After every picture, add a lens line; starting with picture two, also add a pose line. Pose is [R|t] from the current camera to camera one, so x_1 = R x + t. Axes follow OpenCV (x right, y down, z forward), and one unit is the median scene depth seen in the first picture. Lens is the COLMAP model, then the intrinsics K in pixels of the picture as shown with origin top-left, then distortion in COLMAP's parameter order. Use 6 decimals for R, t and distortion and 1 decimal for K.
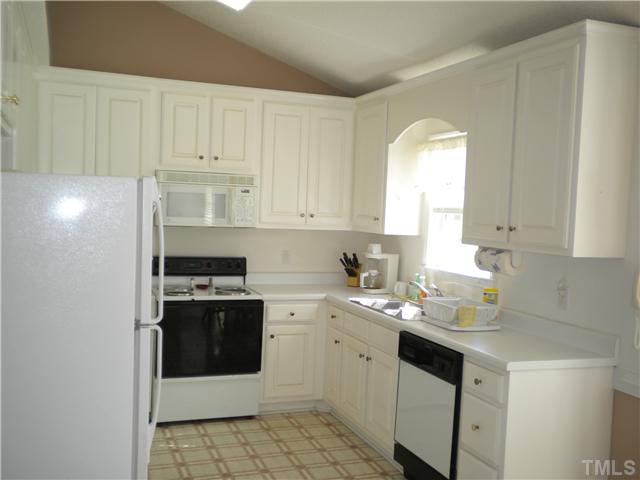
lens RADIAL K [[670.4, 0, 315.7], [0, 670.4, 239.1], [0, 0, 1]] dist [0.021322, -0.002376]
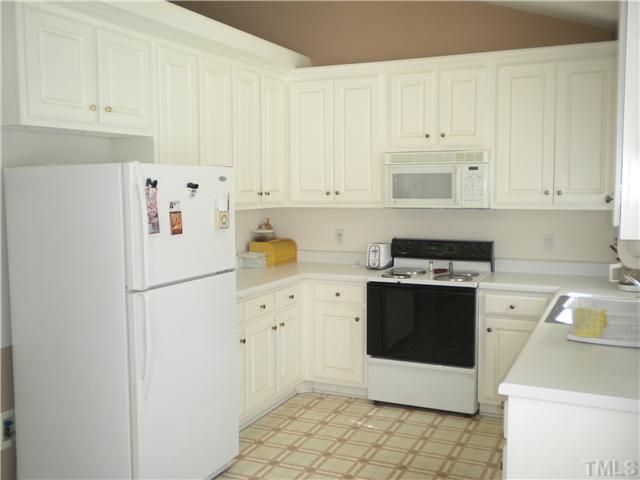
lens RADIAL K [[670.4, 0, 315.7], [0, 670.4, 239.1], [0, 0, 1]] dist [0.021322, -0.002376]
pose [[0.703991, 0.015069, -0.710049, 0.396583], [-0.002854, 0.999827, 0.018389, 0.008509], [0.710203, -0.010919, 0.703913, 0.206410]]
